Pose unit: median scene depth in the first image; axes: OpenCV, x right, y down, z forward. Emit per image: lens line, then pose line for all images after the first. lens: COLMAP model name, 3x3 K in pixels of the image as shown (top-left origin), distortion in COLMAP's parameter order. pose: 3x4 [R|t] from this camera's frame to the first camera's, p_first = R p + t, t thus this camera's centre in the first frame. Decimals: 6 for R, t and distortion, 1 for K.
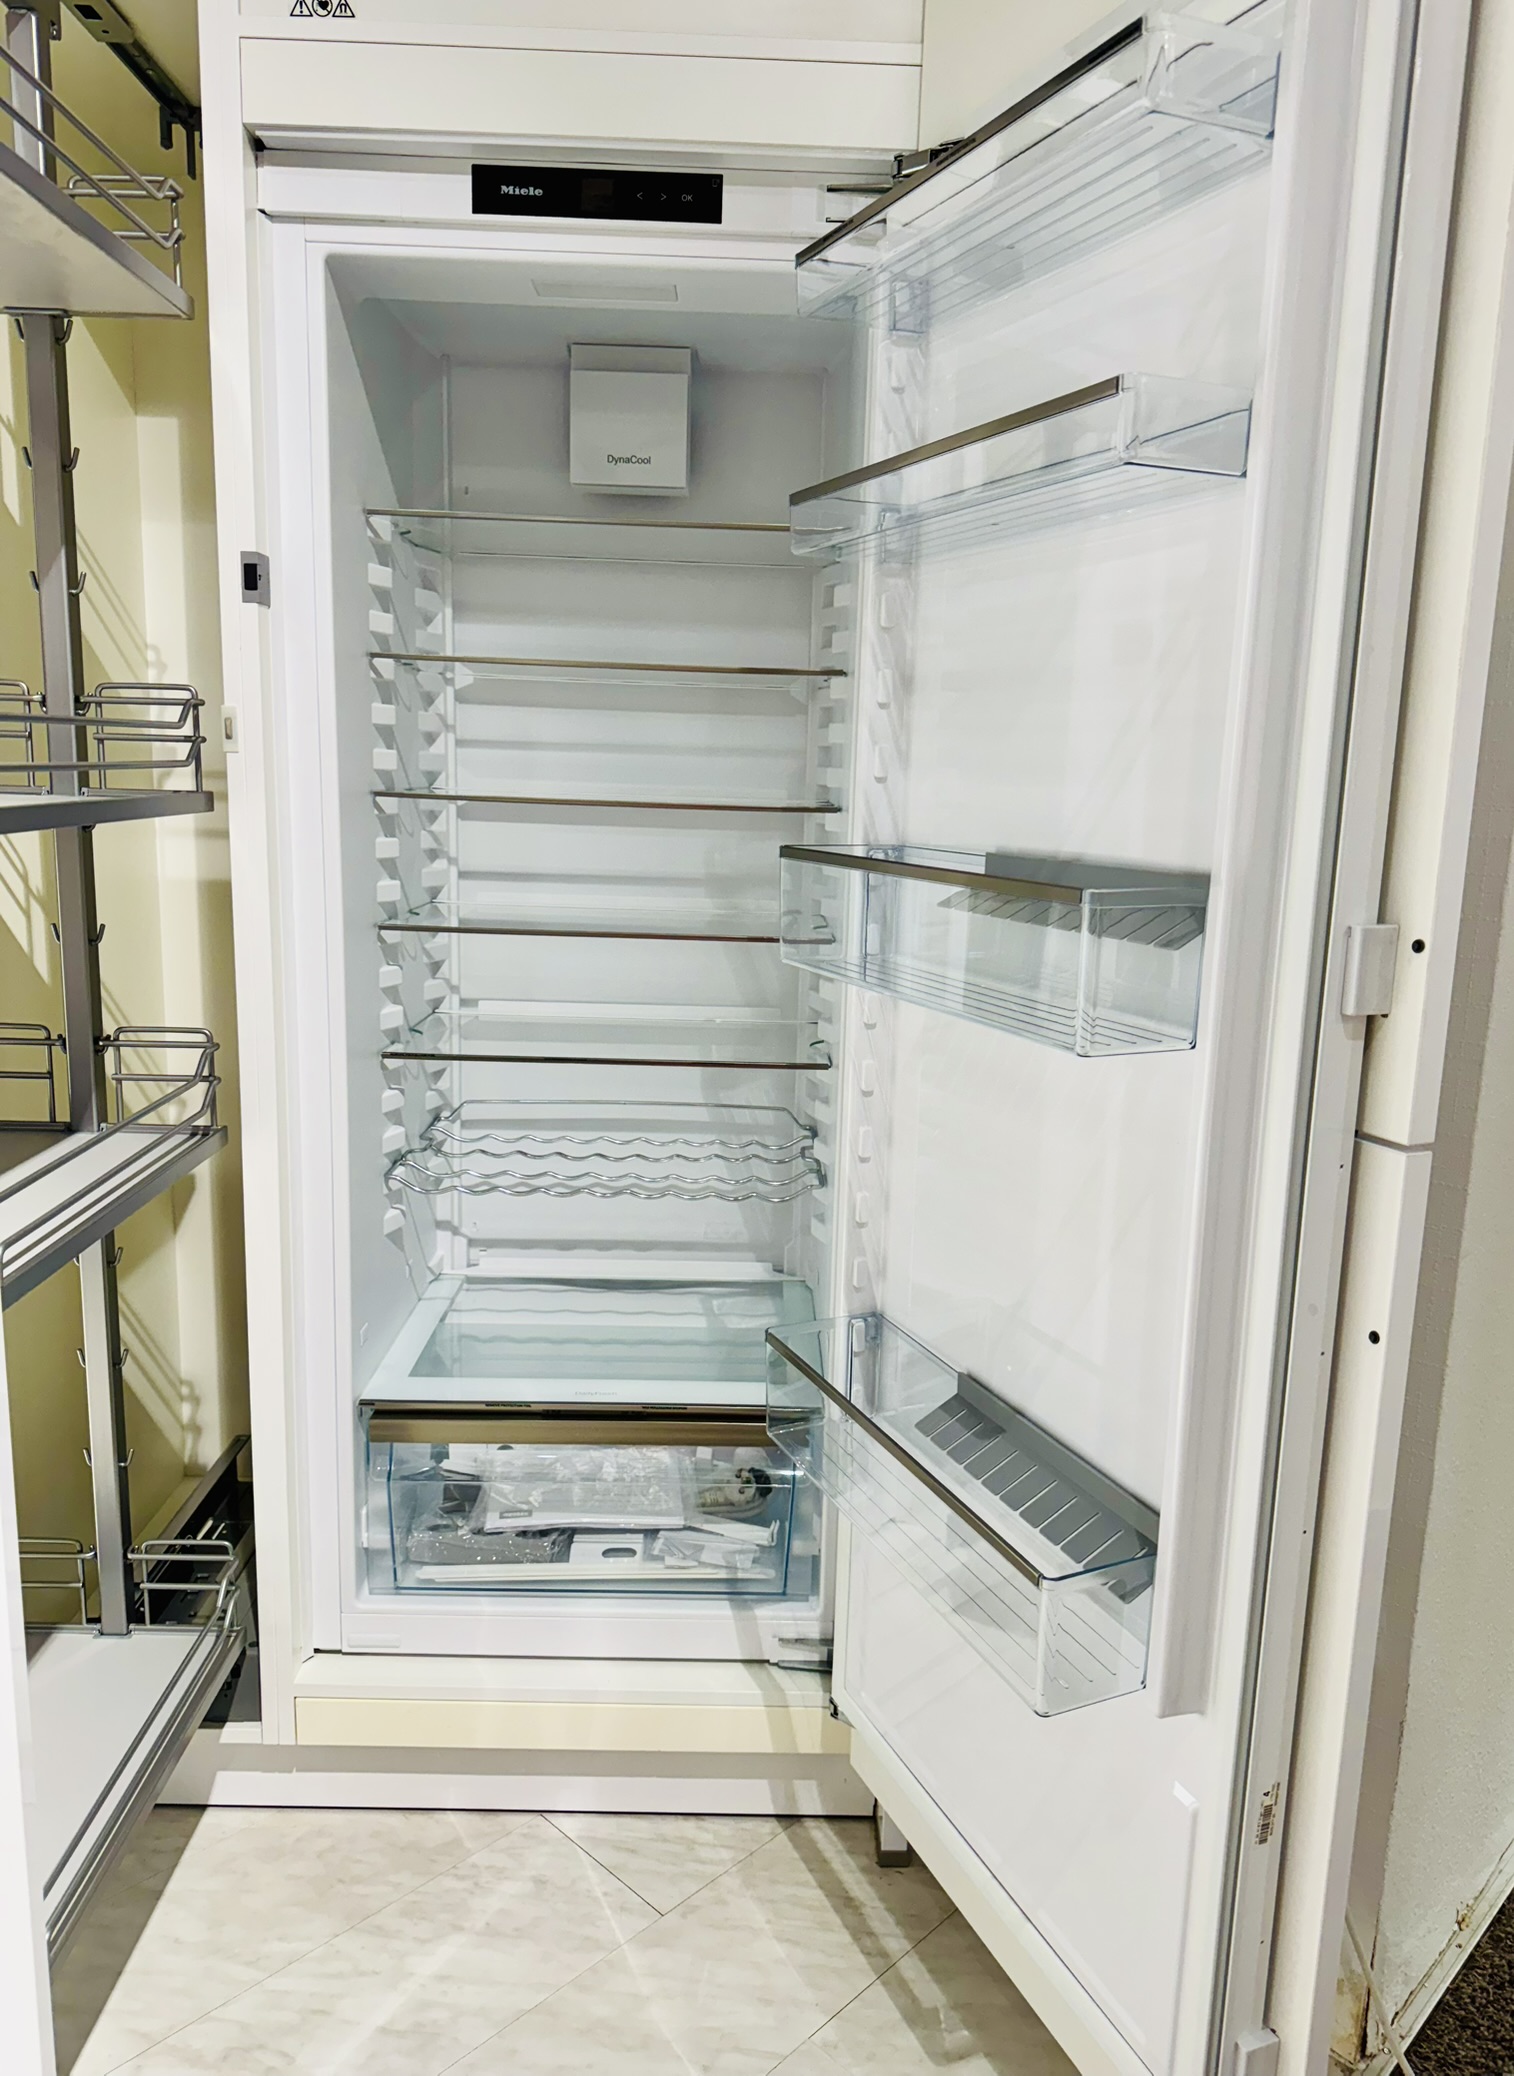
lens RADIAL K [[1484.8, 0, 757.0], [0, 1484.8, 1038.0], [0, 0, 1]] dist [0.086584, -0.110773]
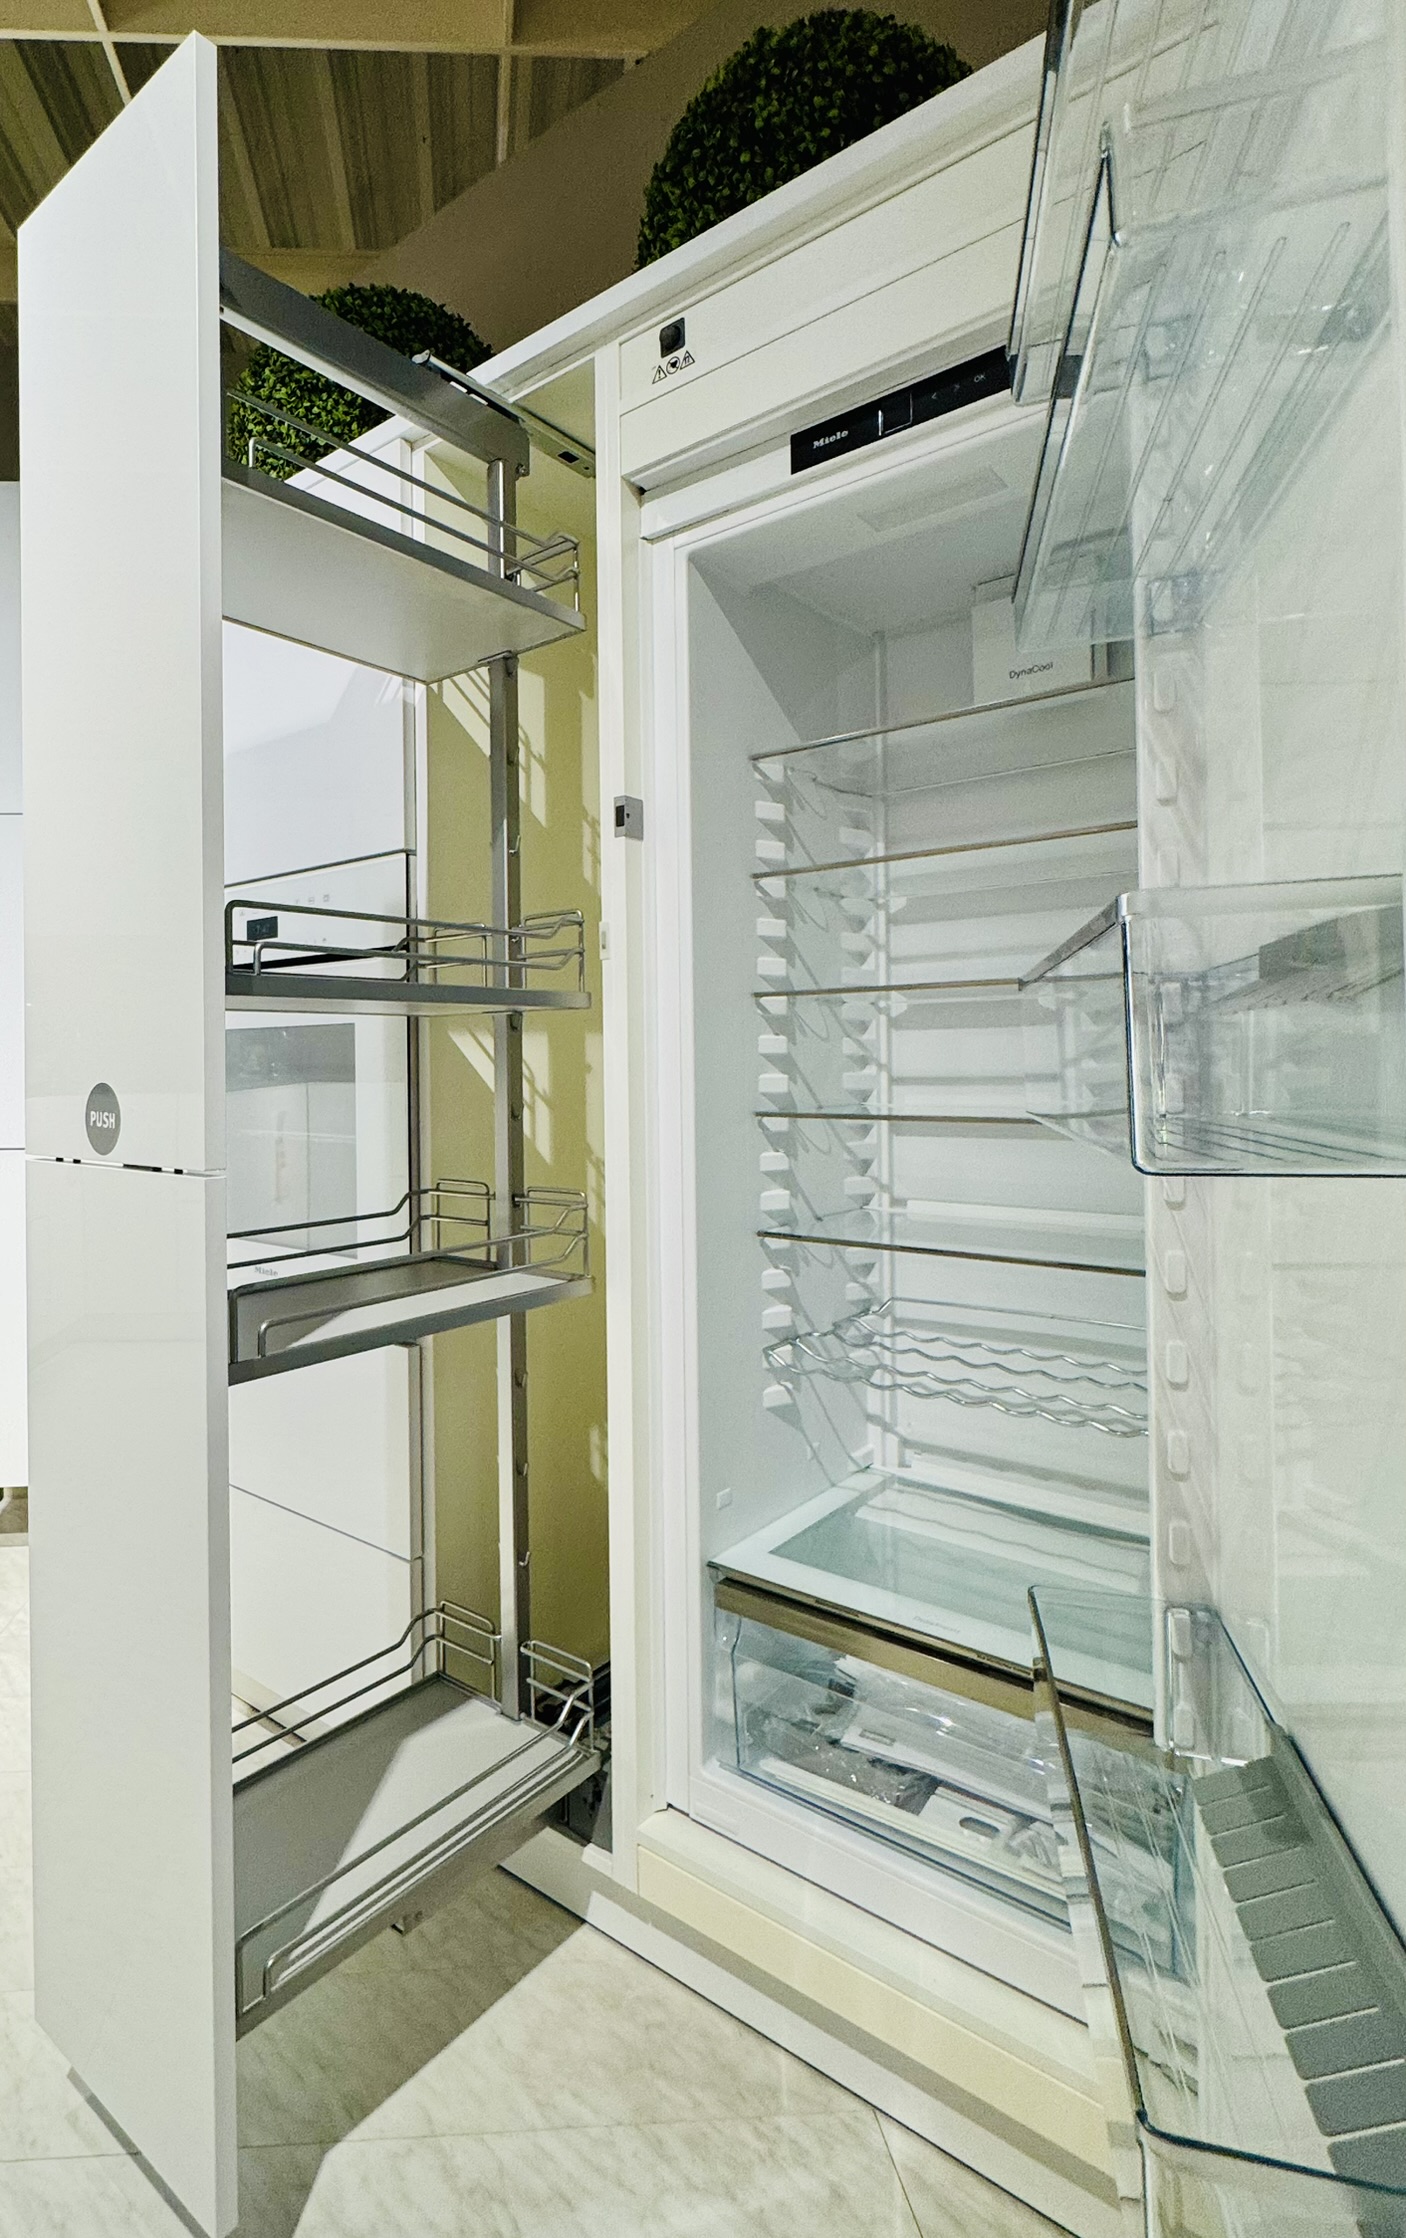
lens RADIAL K [[1110.6, 0, 704.1], [0, 1110.6, 1099.0], [0, 0, 1]] dist [0.000529, 0.002094]
pose [[0.734098, -0.043492, -0.677649, 0.256744], [-0.091999, 0.982375, -0.162711, 0.048395], [0.672783, 0.181789, 0.717158, 0.363725]]
